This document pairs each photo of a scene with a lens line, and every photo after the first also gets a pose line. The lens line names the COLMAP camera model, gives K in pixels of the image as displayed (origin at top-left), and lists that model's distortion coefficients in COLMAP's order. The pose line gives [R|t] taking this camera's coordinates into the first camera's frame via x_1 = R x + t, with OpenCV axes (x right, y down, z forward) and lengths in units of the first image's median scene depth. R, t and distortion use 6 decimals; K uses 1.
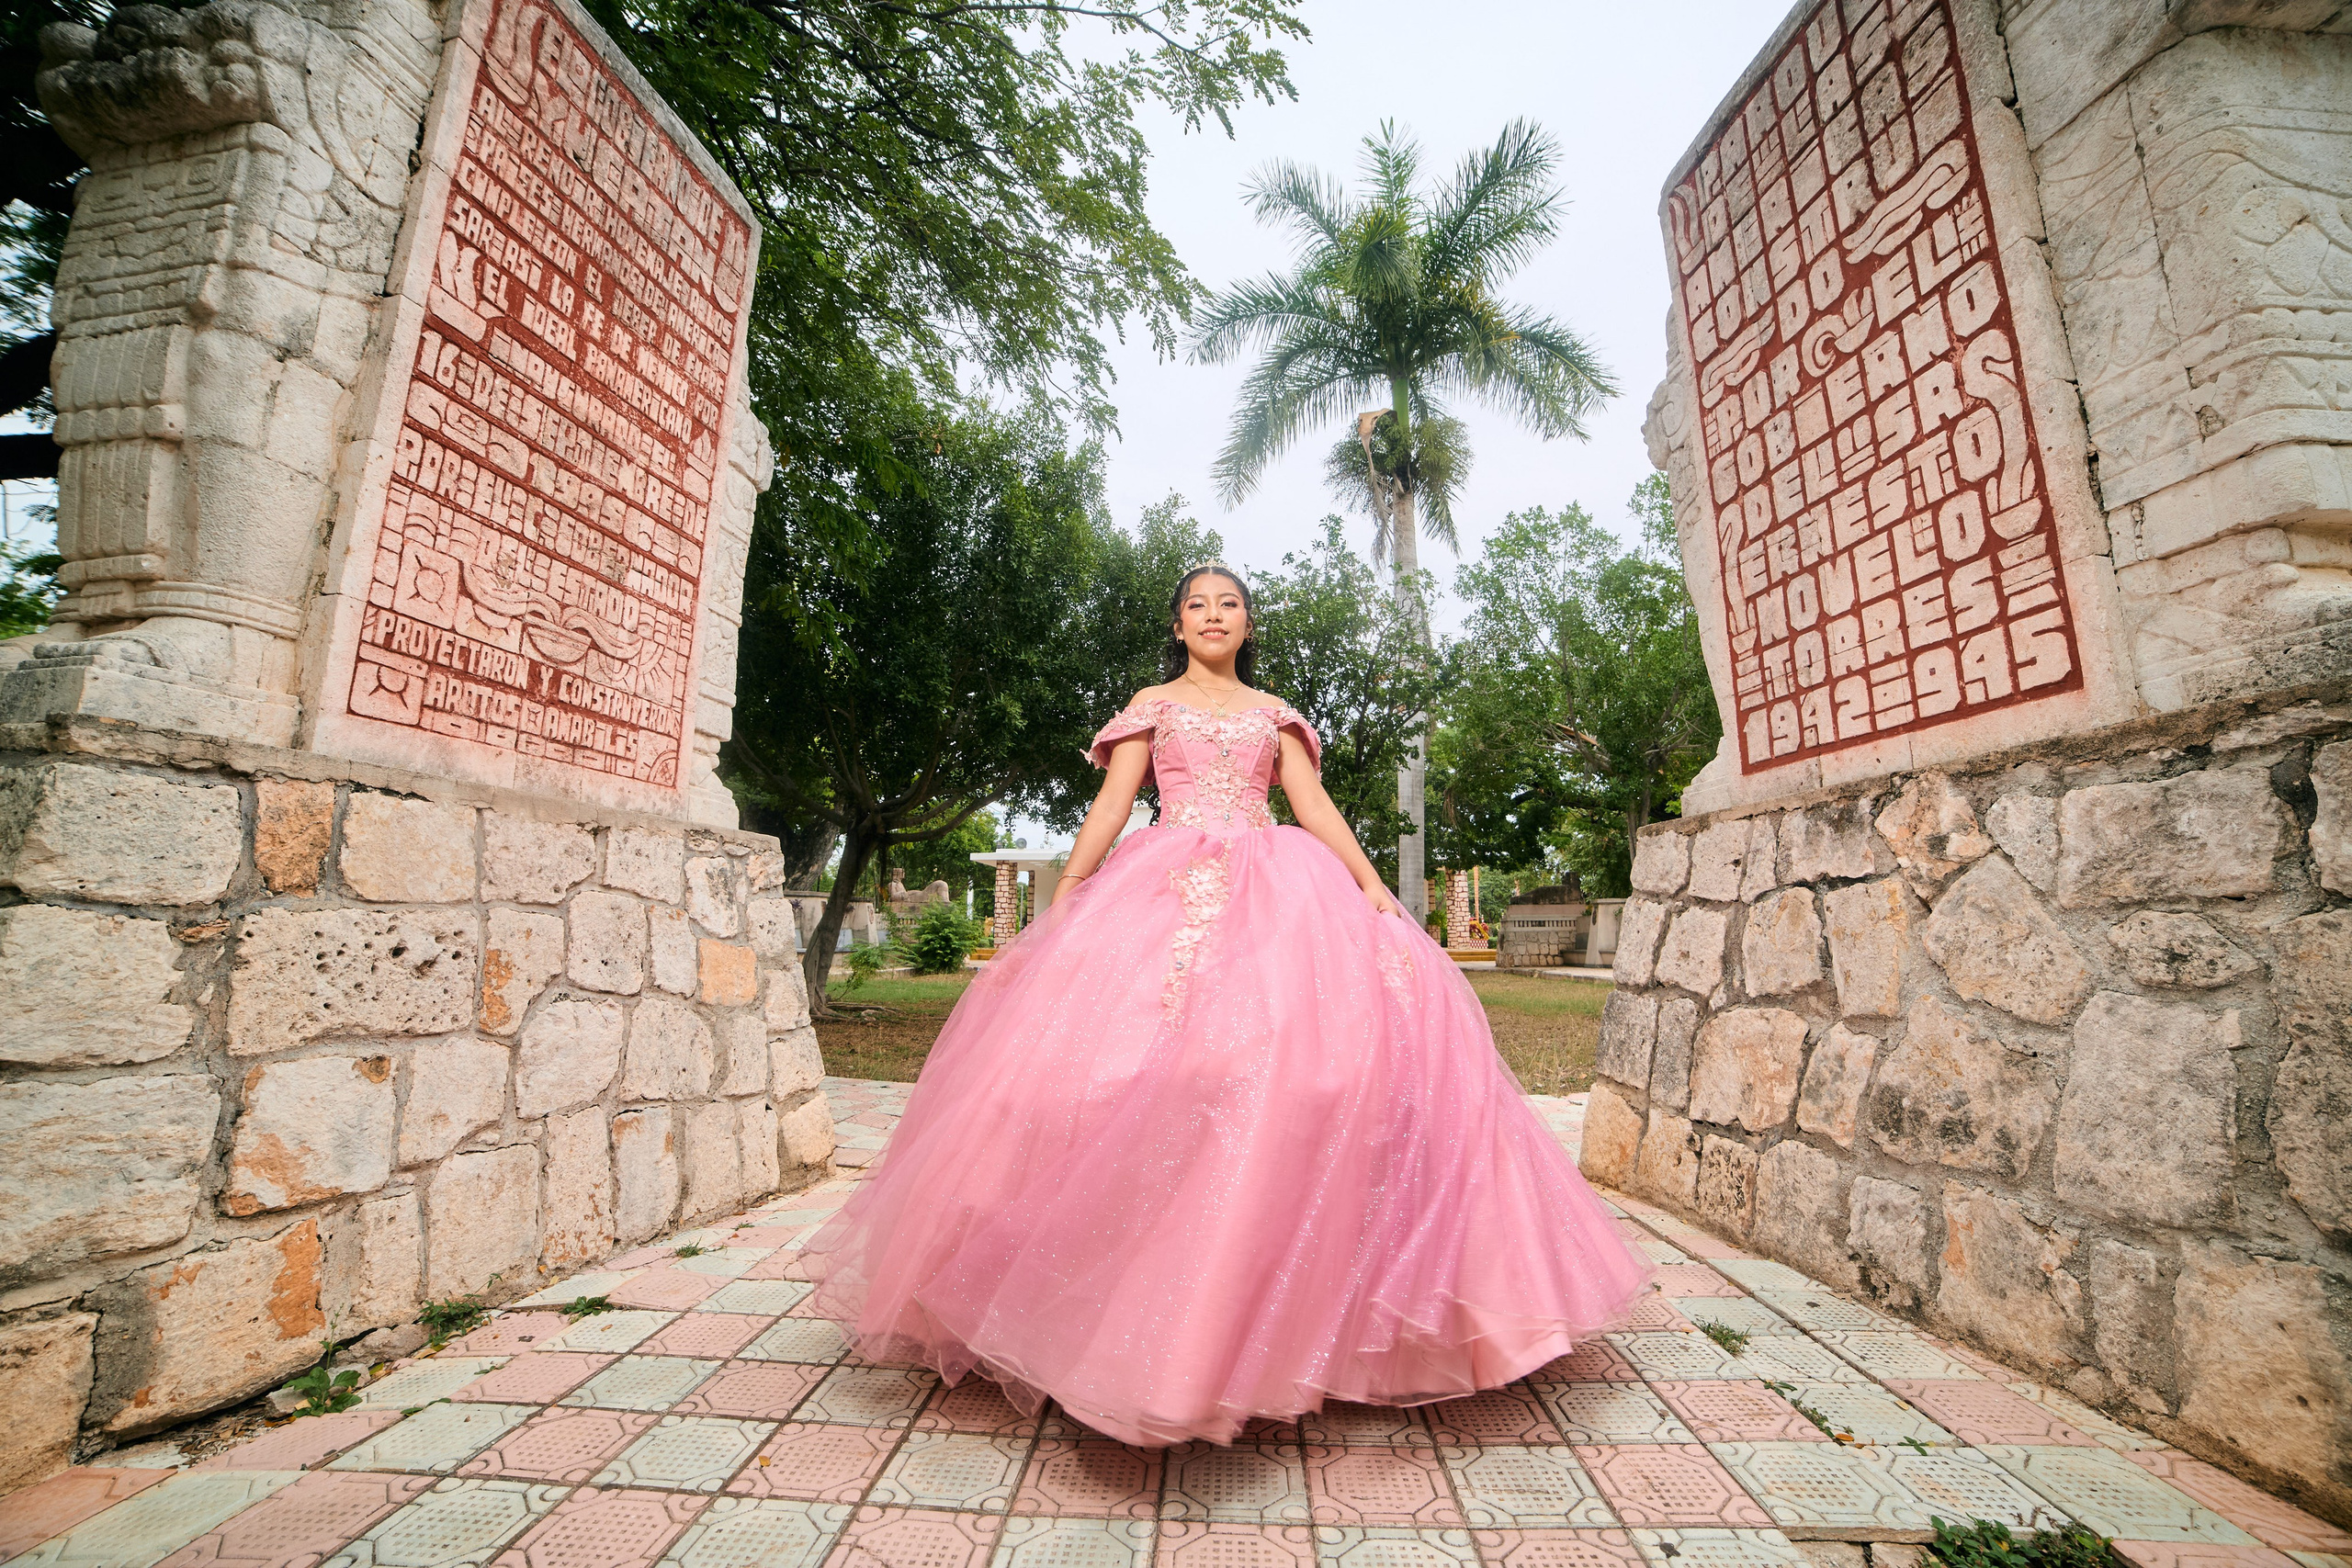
lens RADIAL K [[1020.9, 0, 1204.1], [0, 1020.9, 786.9], [0, 0, 1]] dist [-0.113324, 0.049327]
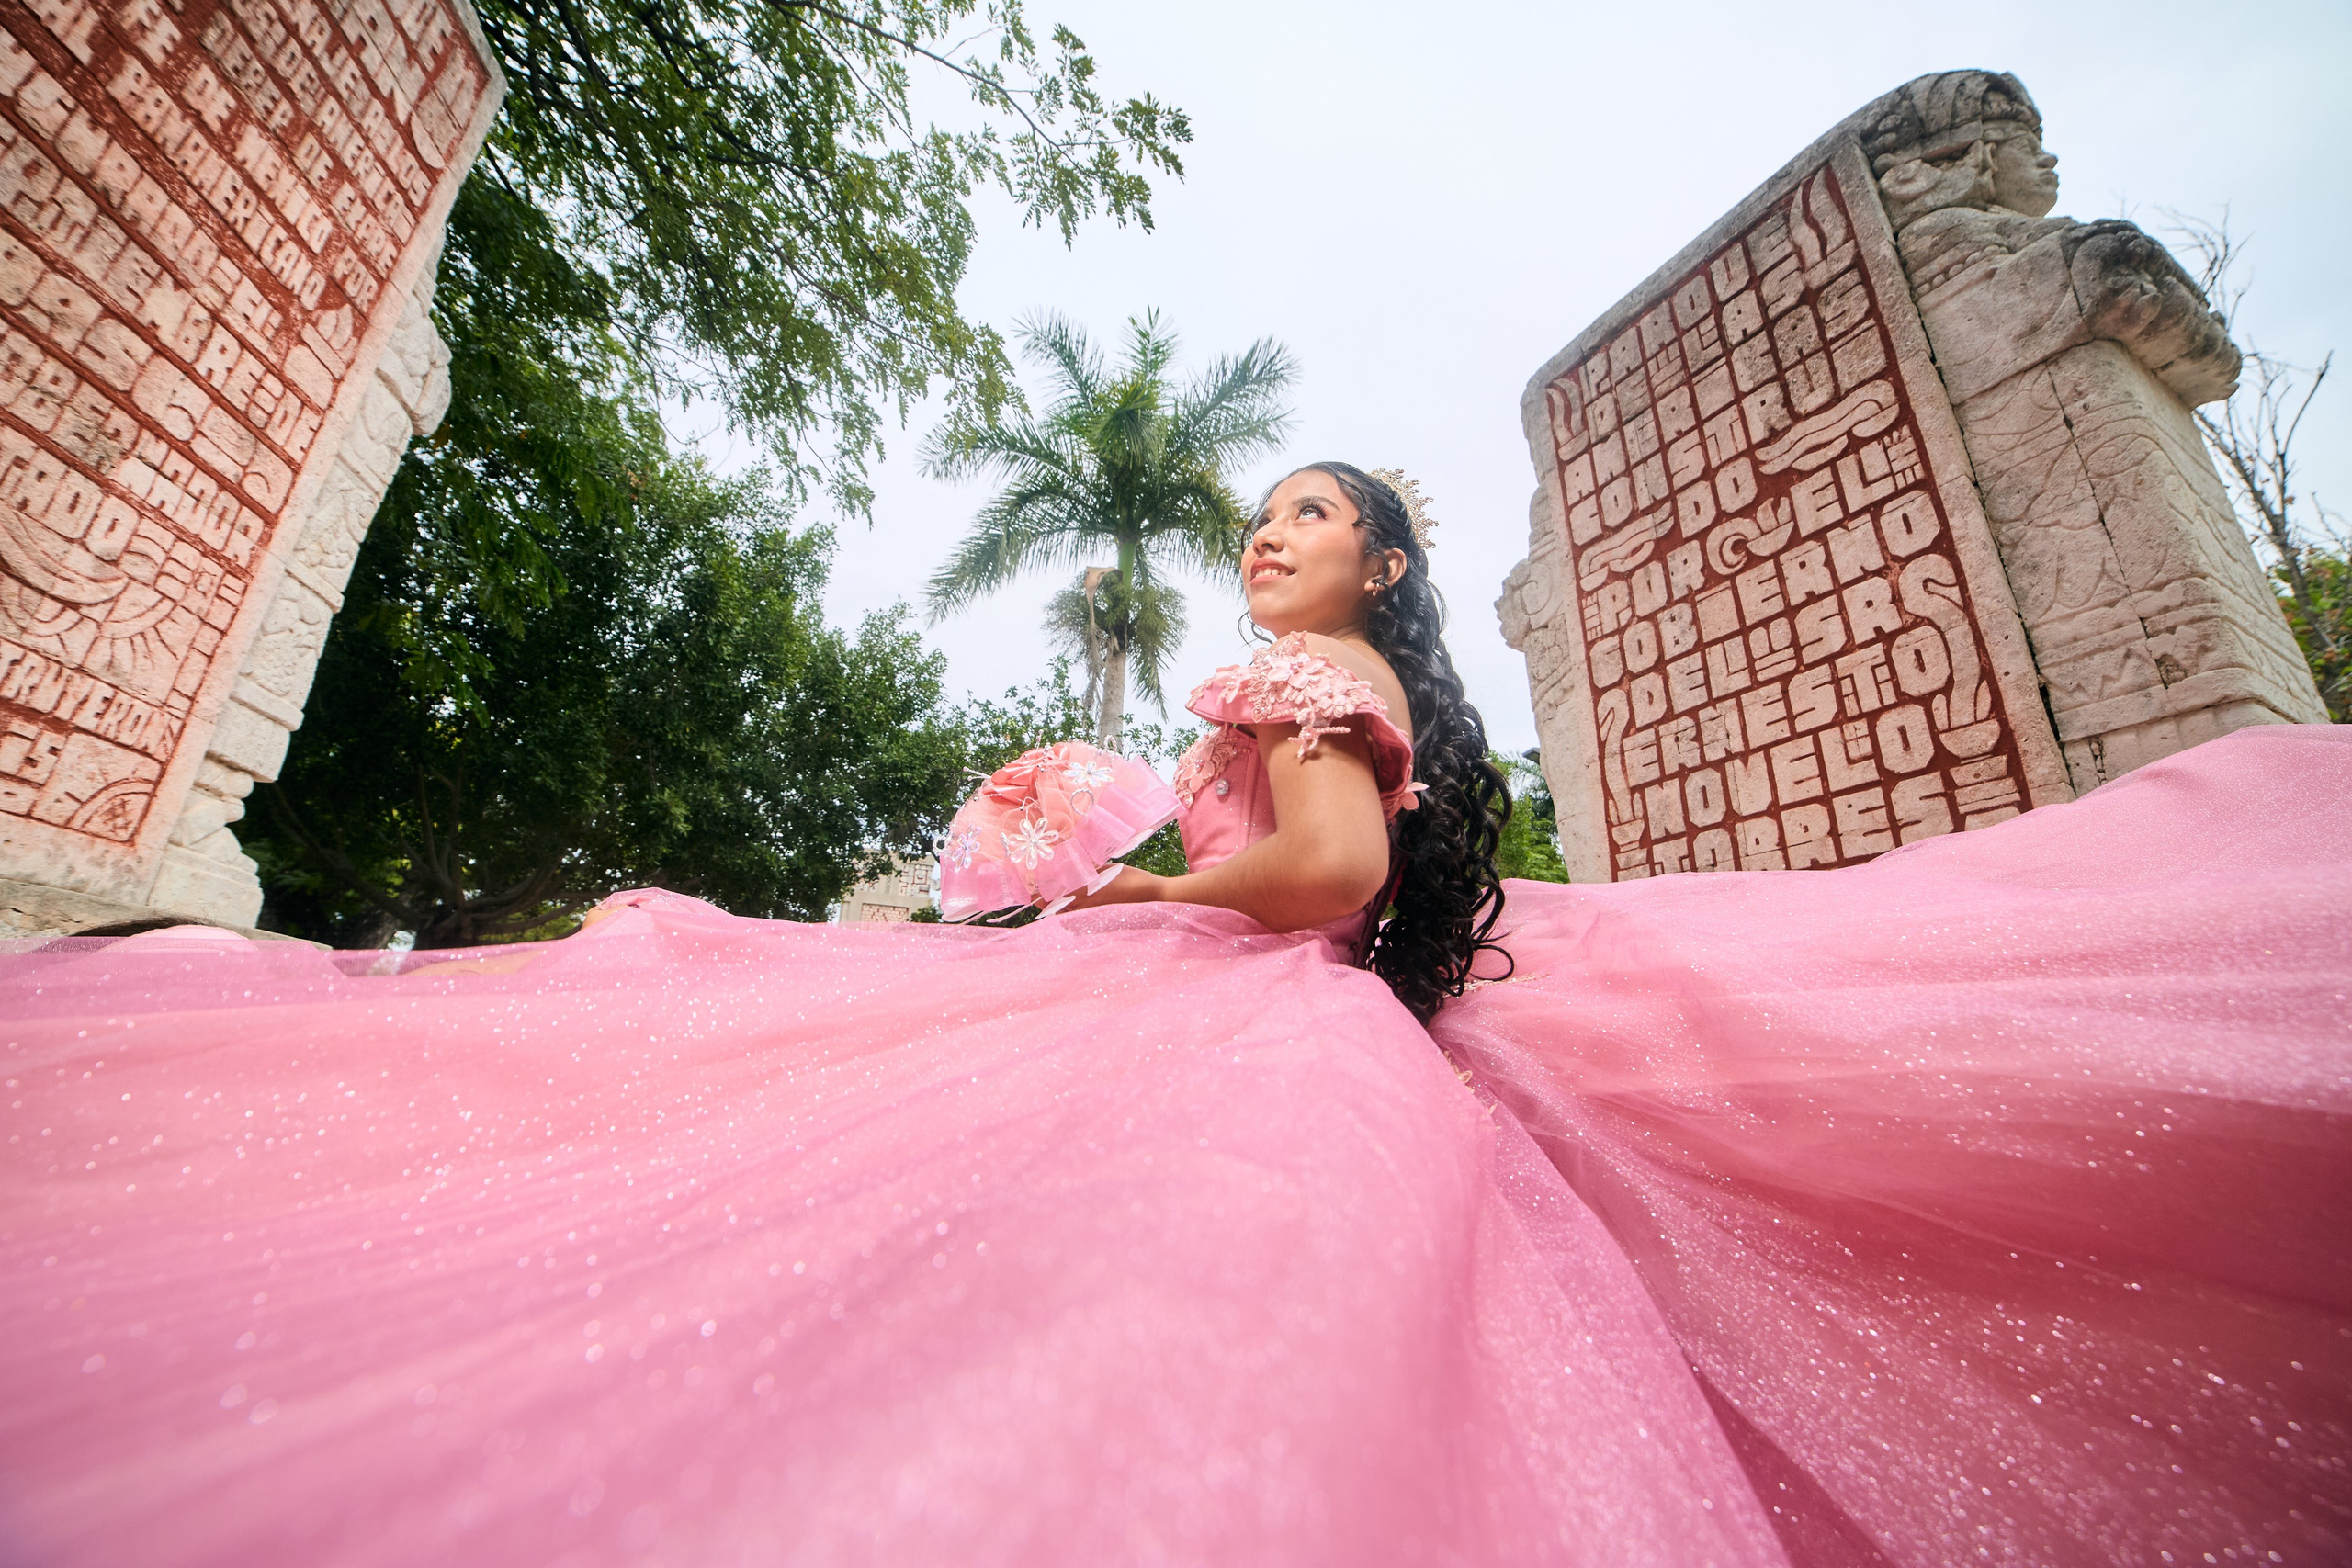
lens RADIAL K [[951.7, 0, 1164.6], [0, 951.7, 780.5], [0, 0, 1]] dist [-0.093929, 0.032821]
pose [[0.928413, 0.150845, 0.339550, -0.185619], [-0.093009, 0.979136, -0.180672, 0.006040], [-0.359719, 0.136157, 0.923073, 0.365500]]
